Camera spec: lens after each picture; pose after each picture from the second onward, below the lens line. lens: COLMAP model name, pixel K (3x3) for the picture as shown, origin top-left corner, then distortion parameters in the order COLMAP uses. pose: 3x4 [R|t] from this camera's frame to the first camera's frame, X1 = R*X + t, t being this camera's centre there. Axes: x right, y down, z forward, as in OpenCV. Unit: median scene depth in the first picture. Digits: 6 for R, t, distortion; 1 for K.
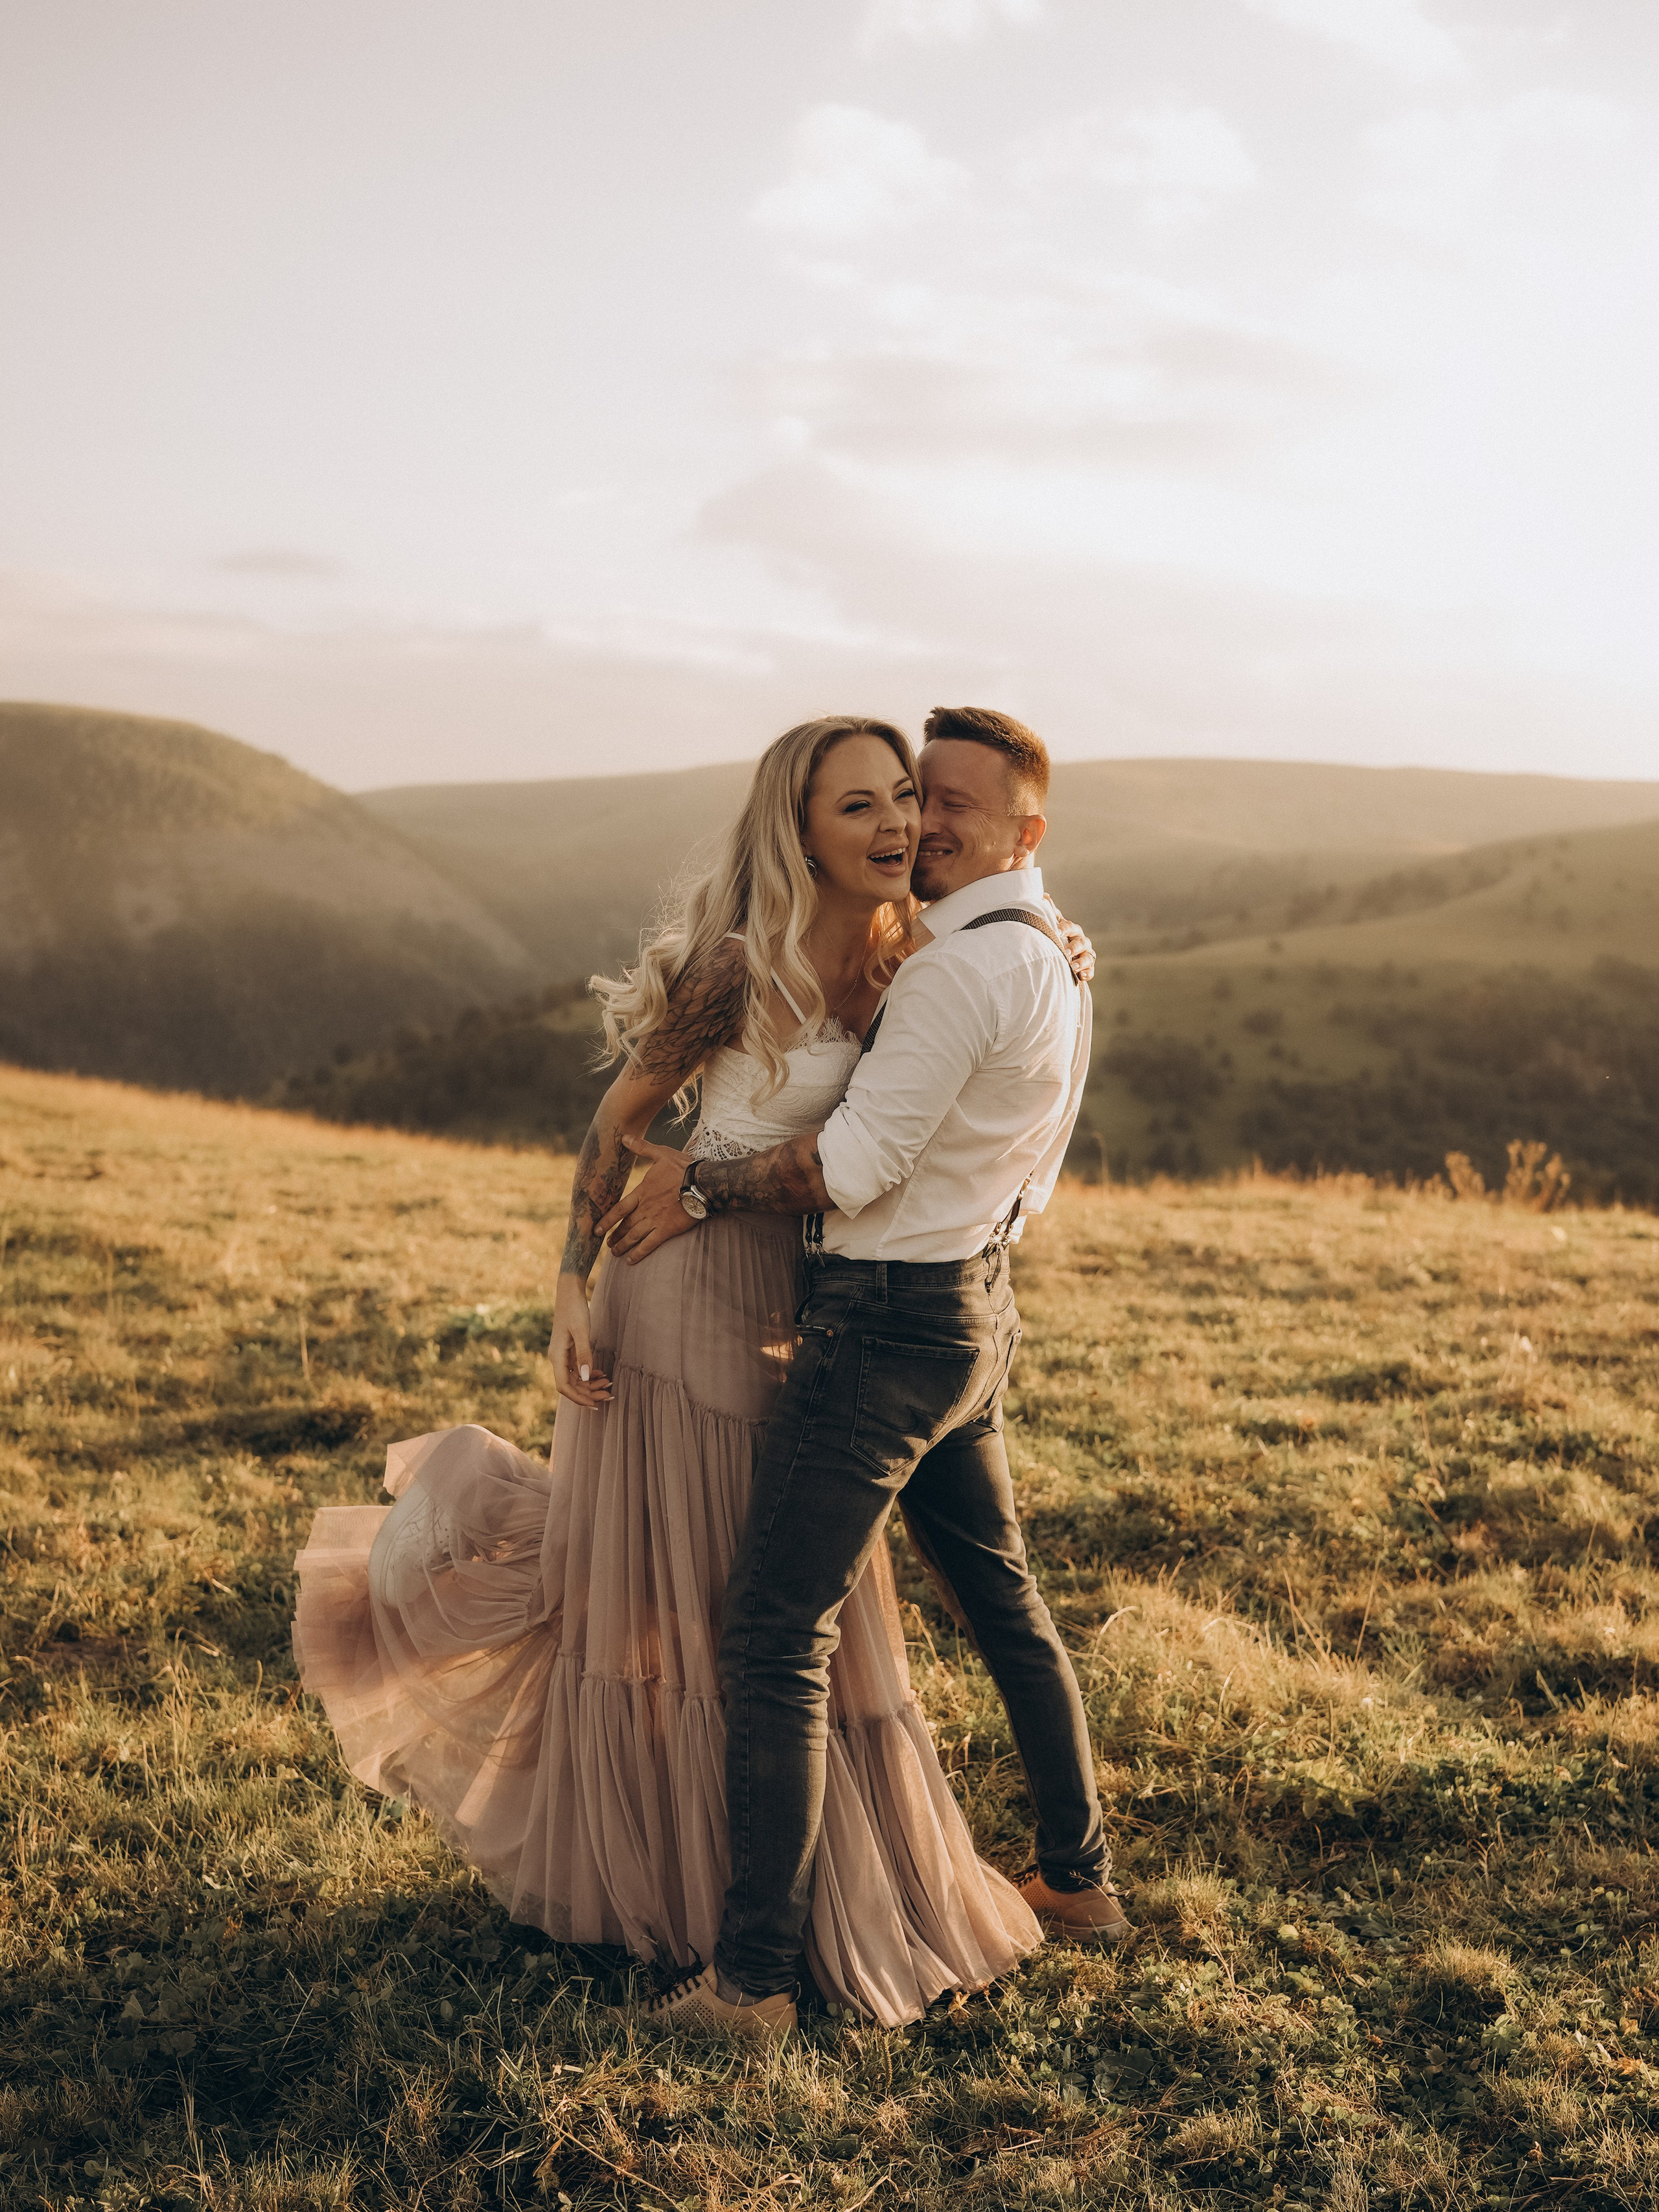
lens RADIAL K [[2733.3, 0, 917.9], [0, 2733.3, 1231.5], [0, 0, 1]] dist [-0.193914, 0.235360]
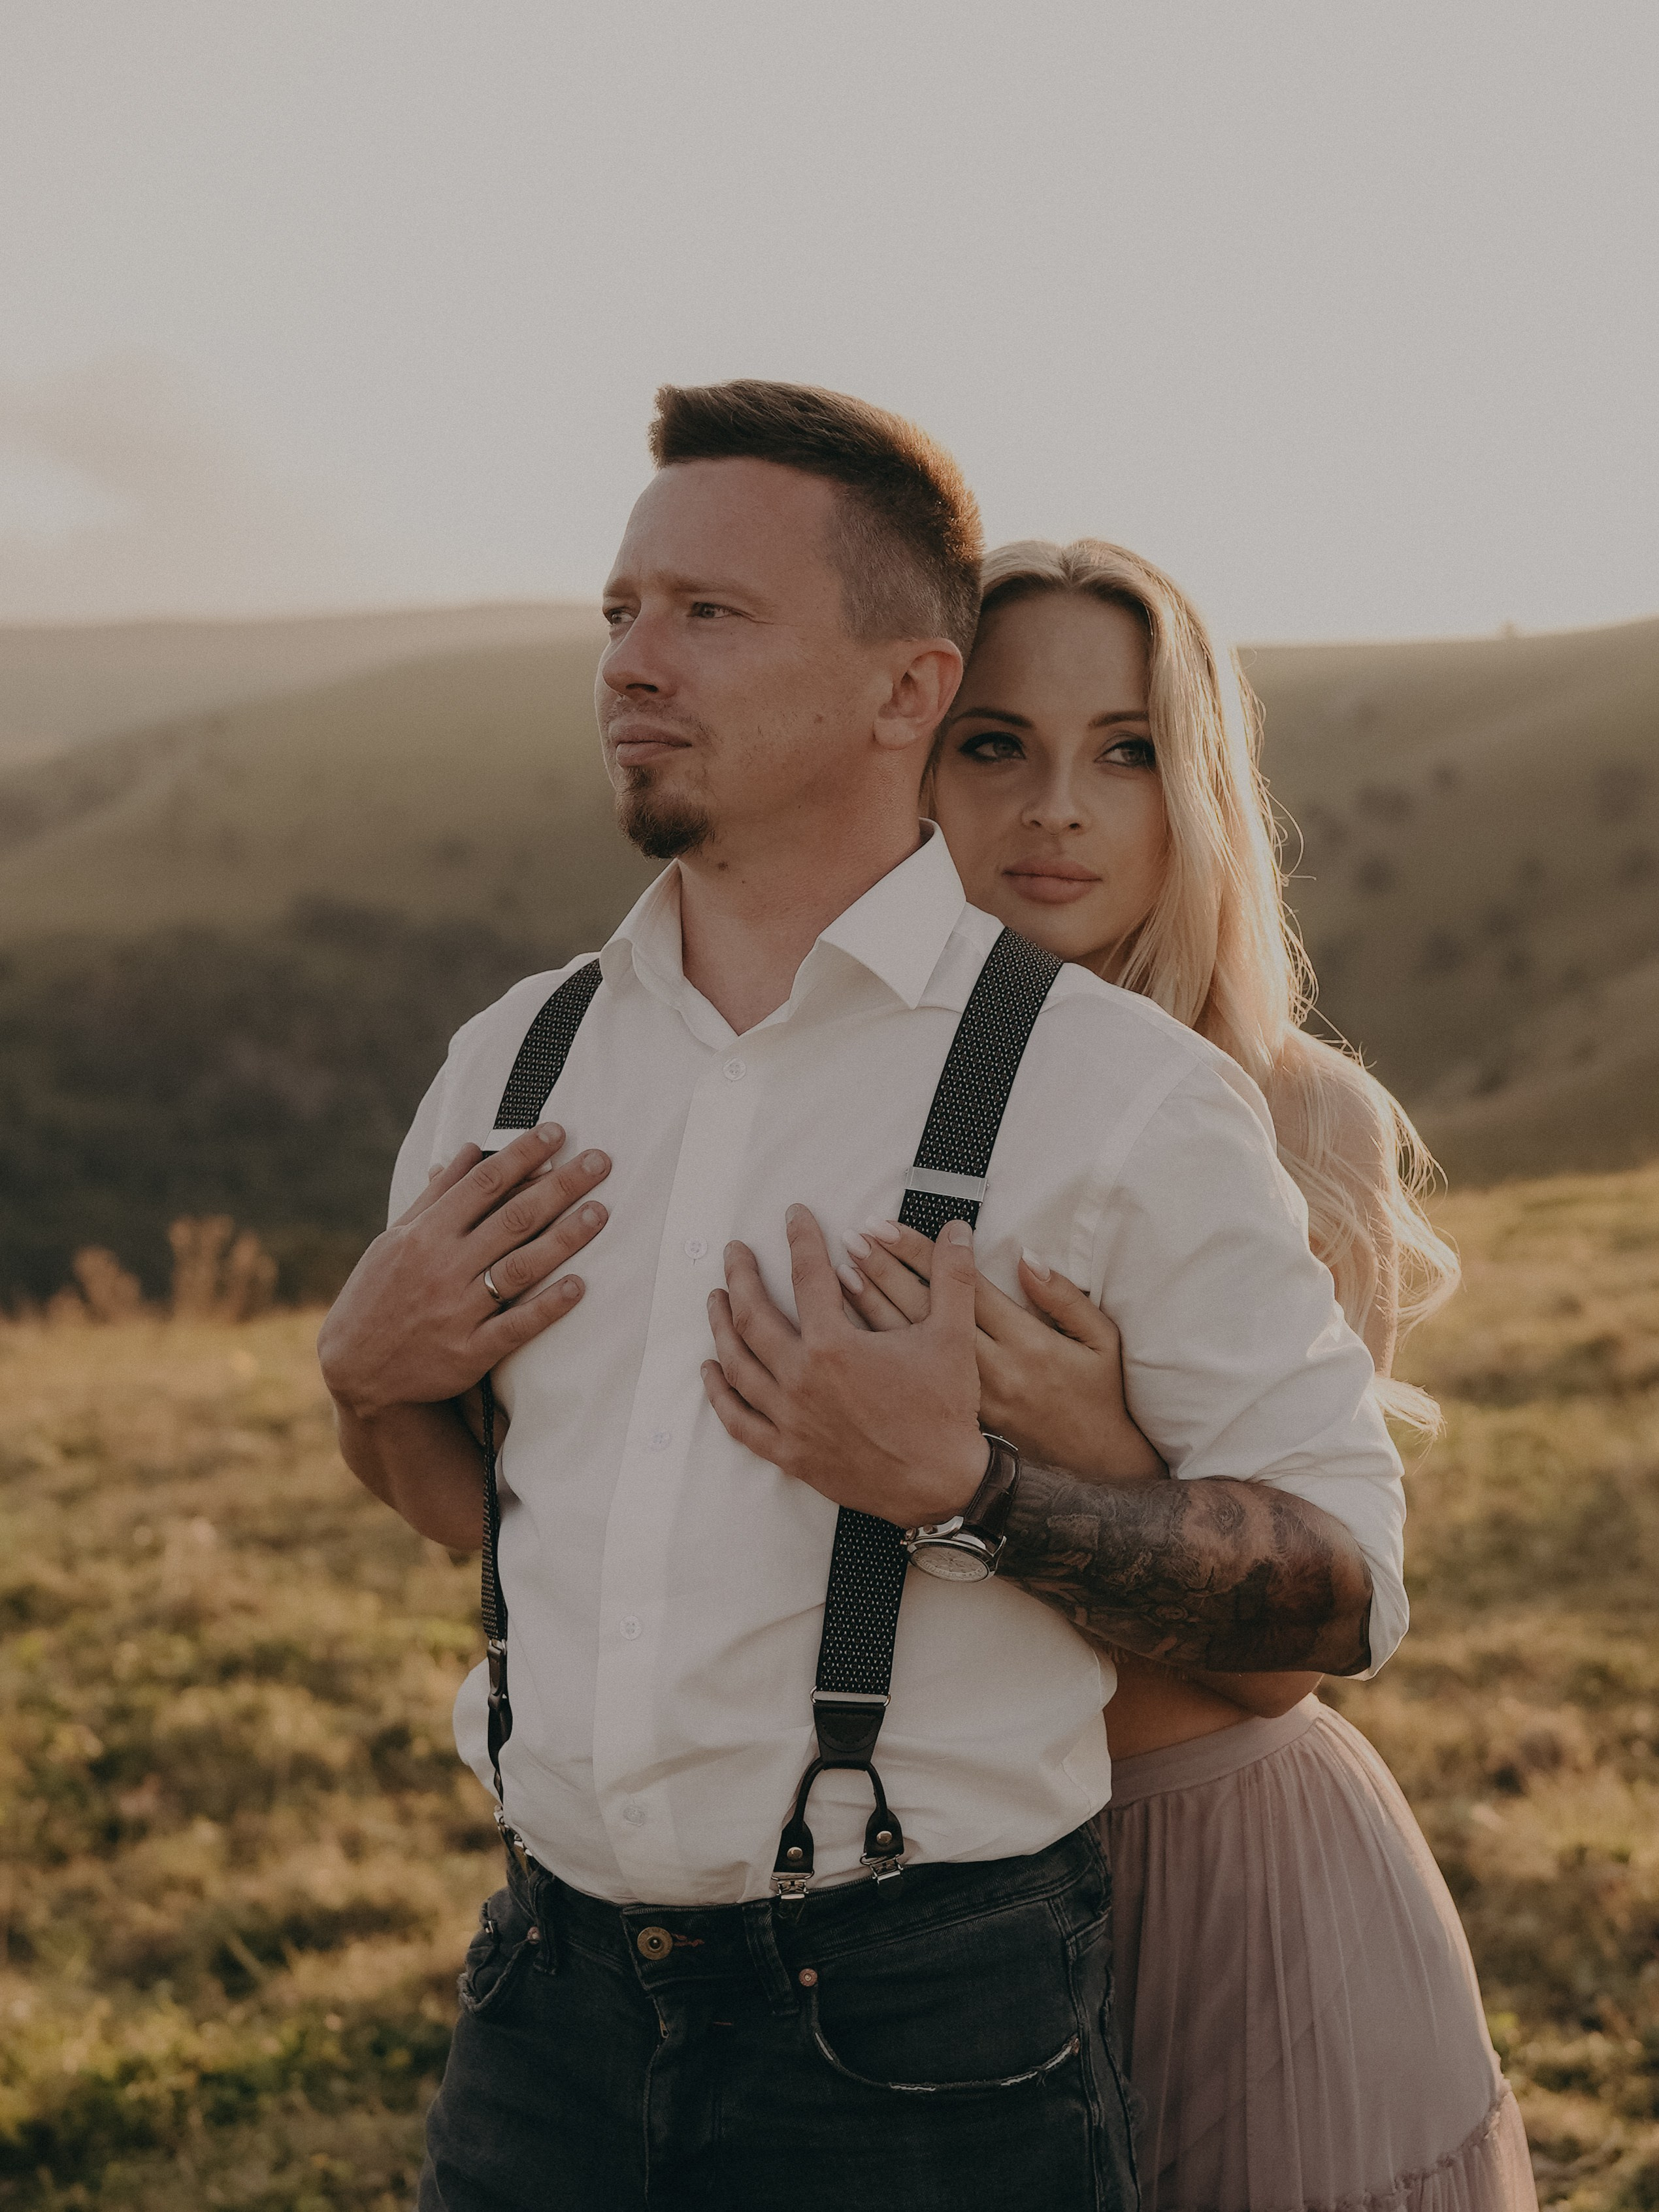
lens RADIAL K [[4441.9, 0, 1177.8], [0, 4441.9, 1105.7], [0, 0, 1]] dist [-0.143784, 0.040352]
pose [[0.899265, -0.116371, 0.421641, -0.023121], [0.139574, 0.989909, -0.024471, -0.005798], [-0.414538, 0.080856, 0.906433, -0.196546]]
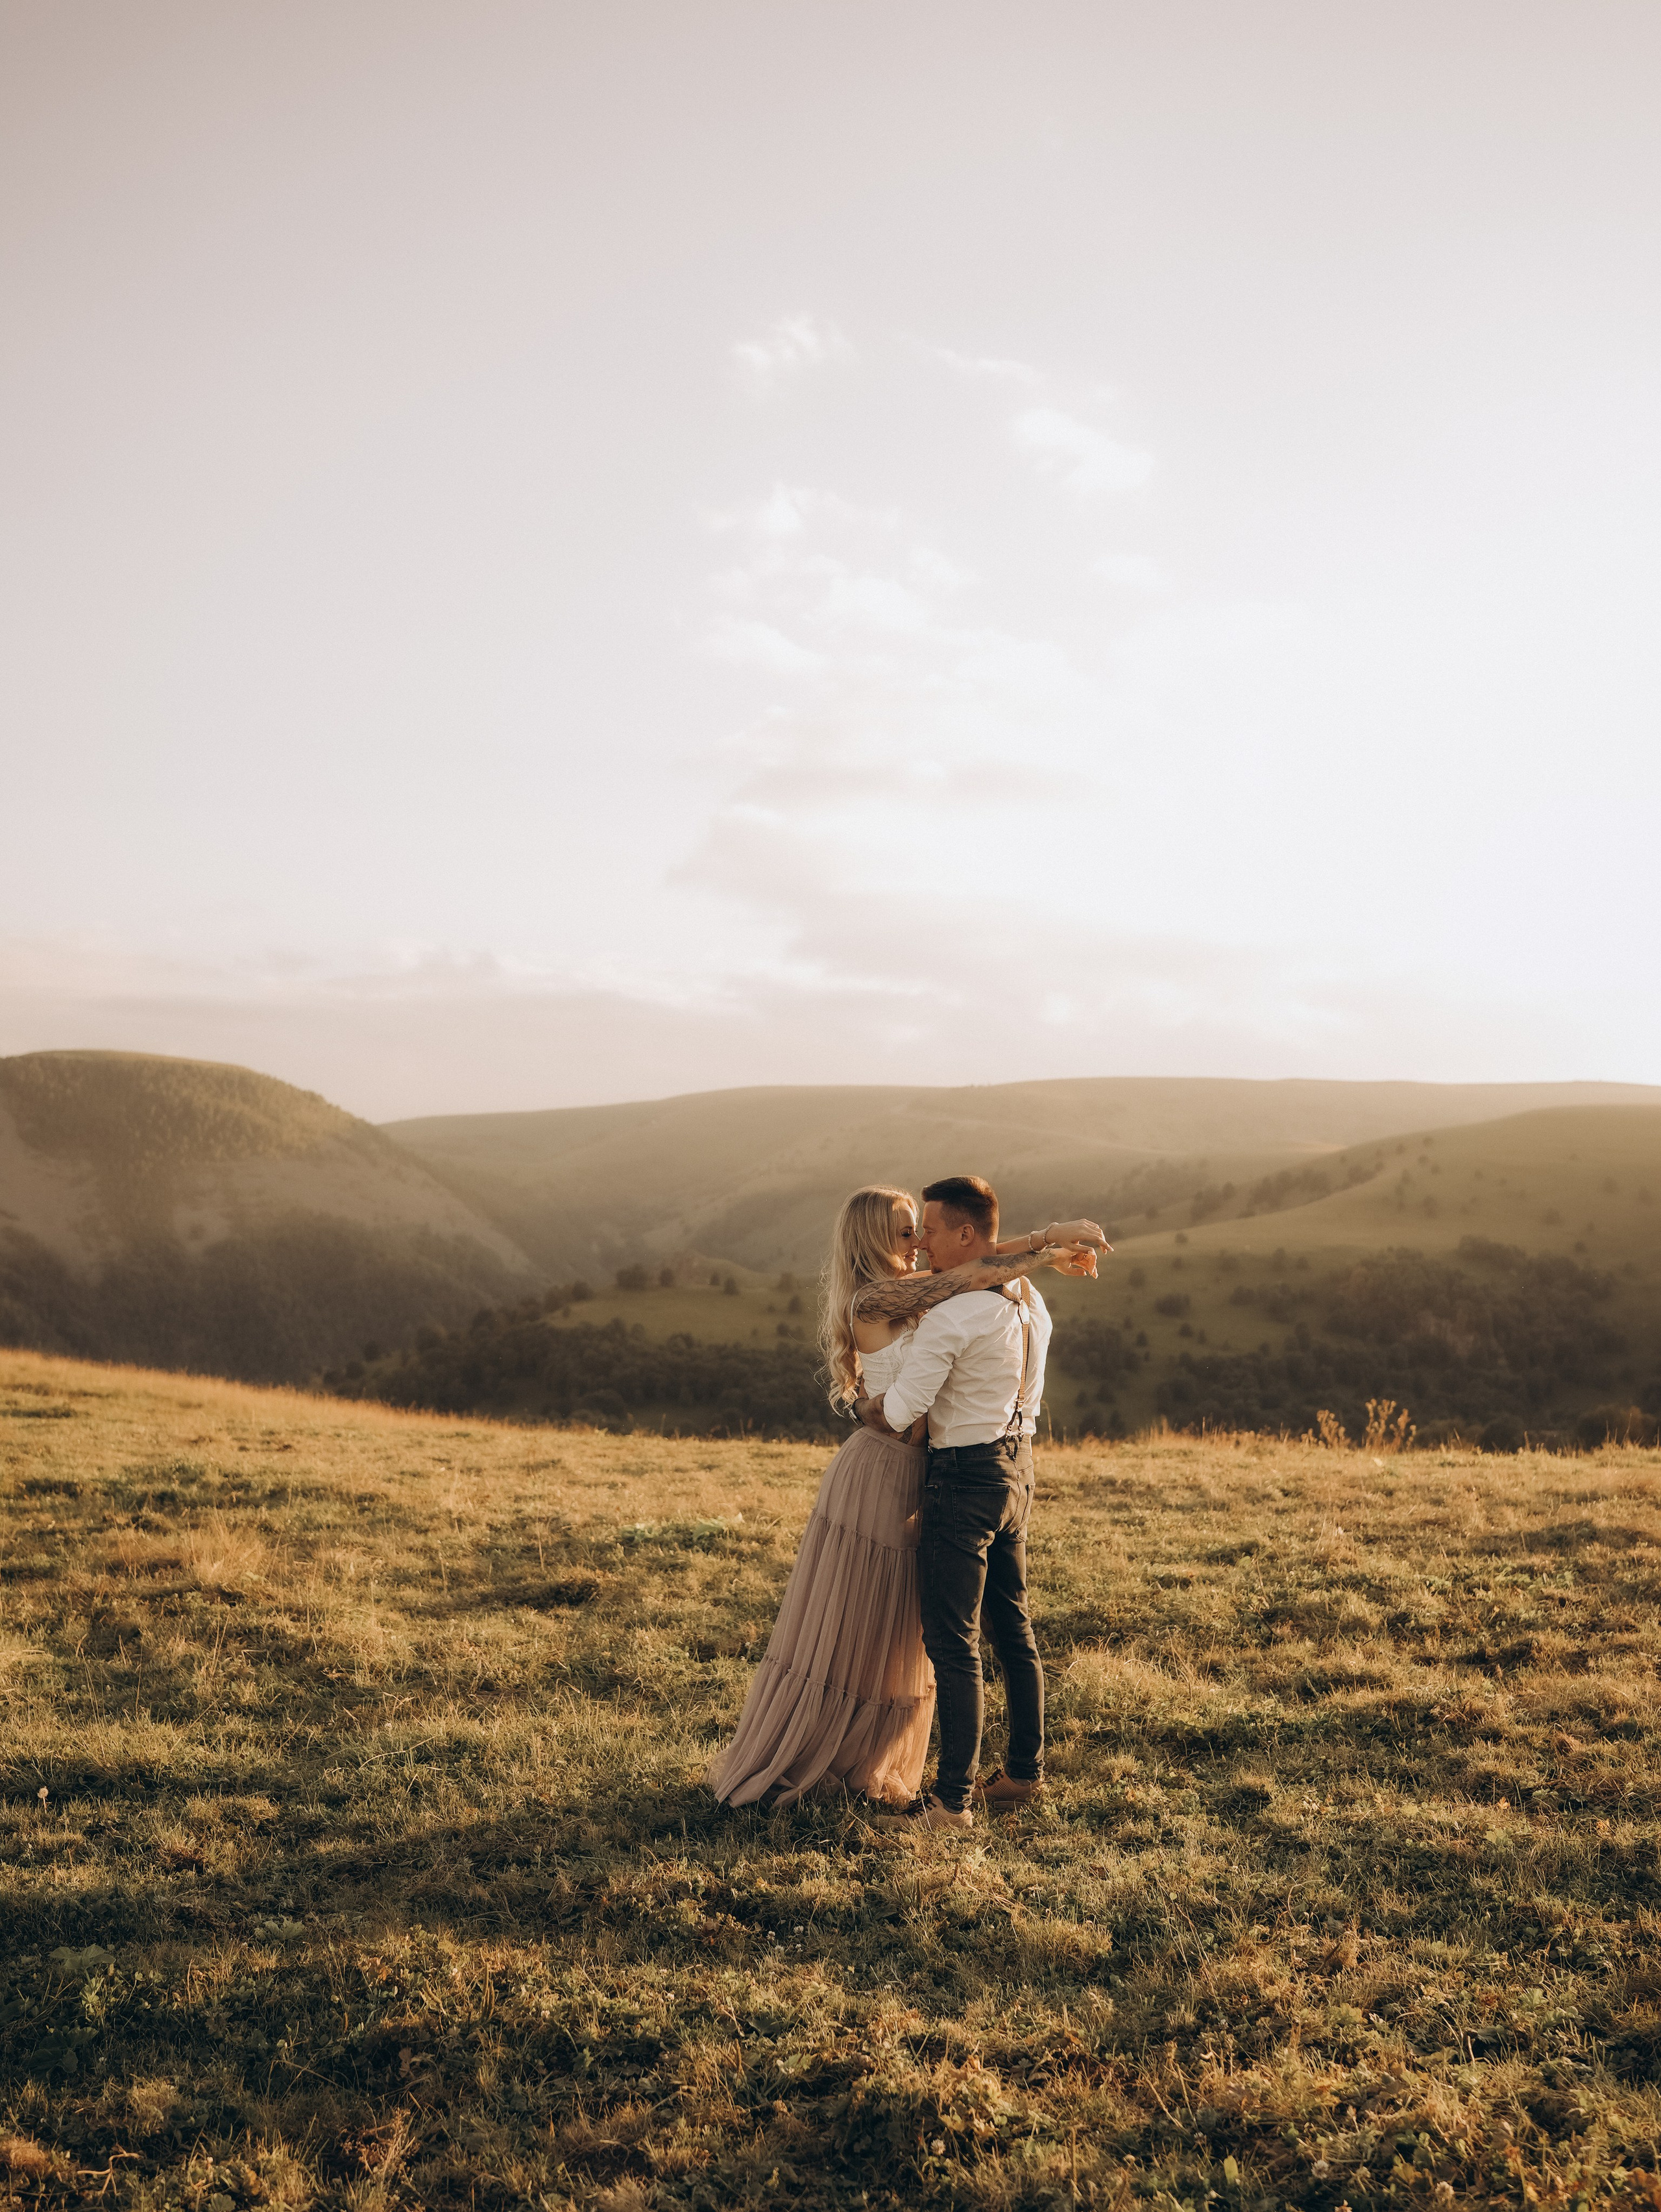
lens RADIAL K [[2448.0, 0, 830.5], [0, 2448.0, 1106.0], [0, 0, 1]] dist [-0.195139, 0.241495]
pose [[0.999600, -0.025493, -0.012242, -0.041190], [0.023203, 0.986787, -0.160352, 0.021764], [0.016169, 0.160004, 0.986984, -0.438578]]
